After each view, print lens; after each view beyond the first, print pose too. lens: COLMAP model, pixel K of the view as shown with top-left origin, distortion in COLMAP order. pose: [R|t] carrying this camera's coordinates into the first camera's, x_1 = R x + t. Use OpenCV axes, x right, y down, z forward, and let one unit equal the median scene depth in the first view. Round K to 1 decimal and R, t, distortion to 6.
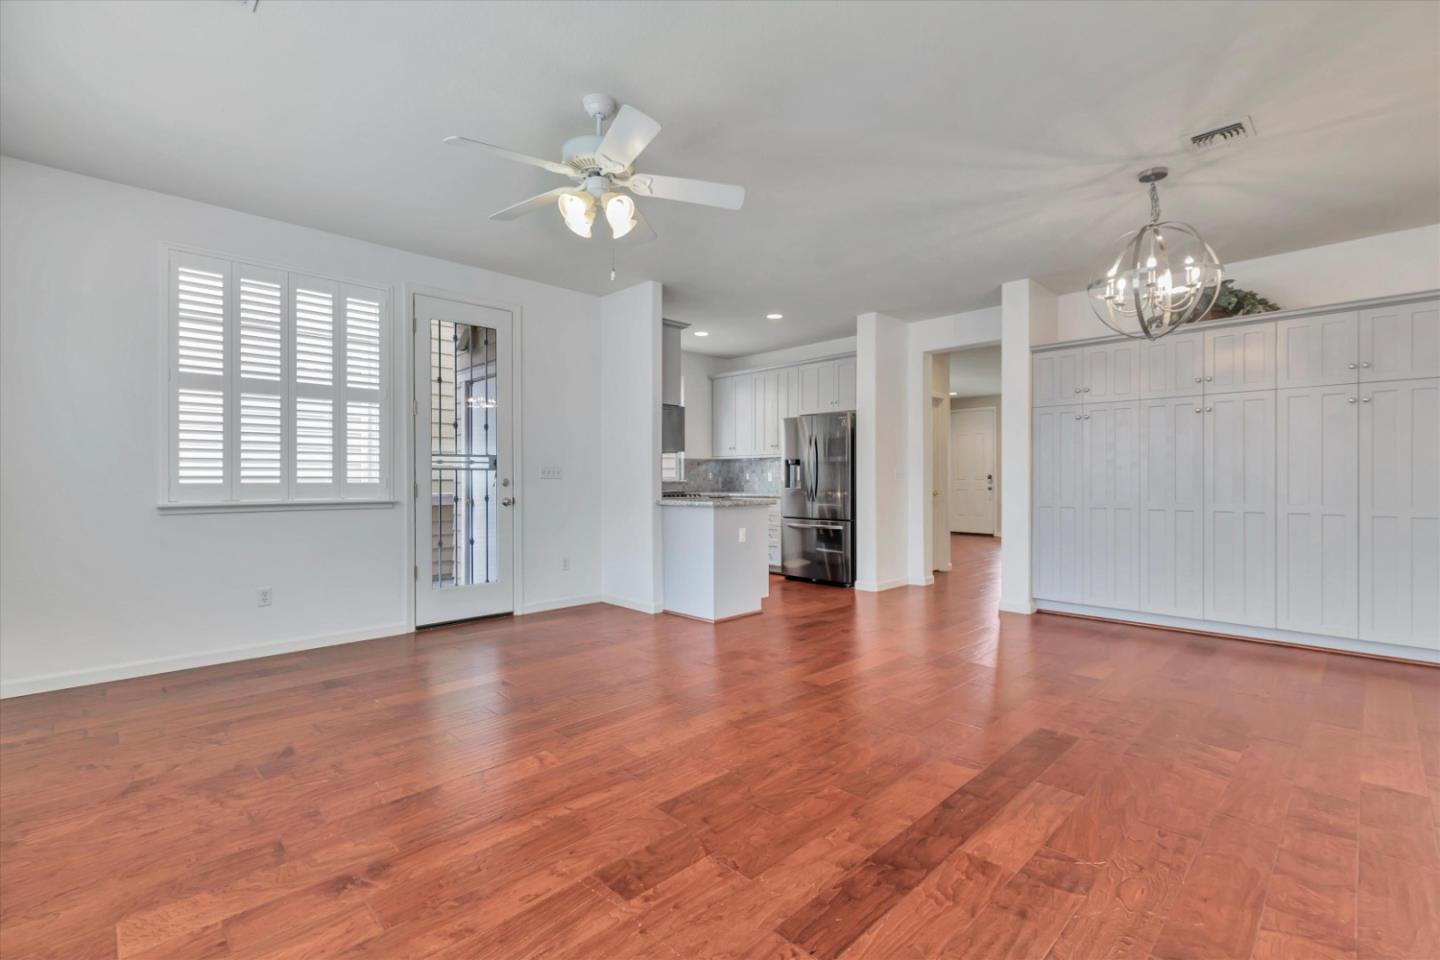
lens RADIAL K [[647.4, 0, 718.8], [0, 647.4, 477.4], [0, 0, 1]] dist [0.002336, 0.000259]
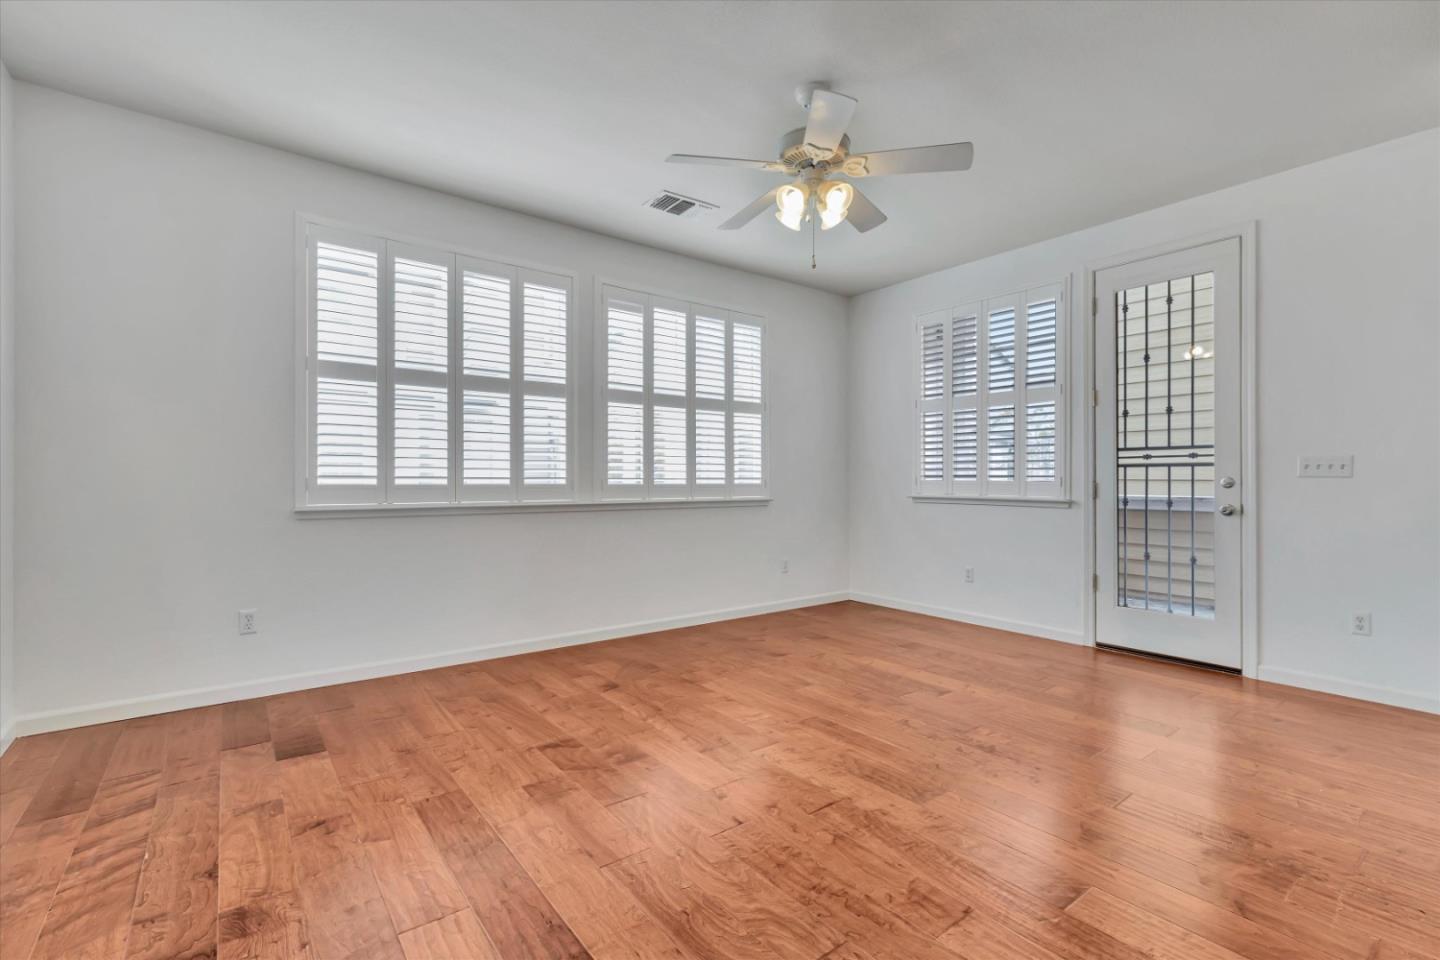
lens RADIAL K [[647.4, 0, 718.9], [0, 647.4, 480.4], [0, 0, 1]] dist [0.002336, 0.000259]
pose [[-0.123684, 0.003195, -0.992317, 0.494535], [-0.002374, 0.999991, 0.003516, 0.004272], [0.992319, 0.002790, -0.123675, 0.601815]]
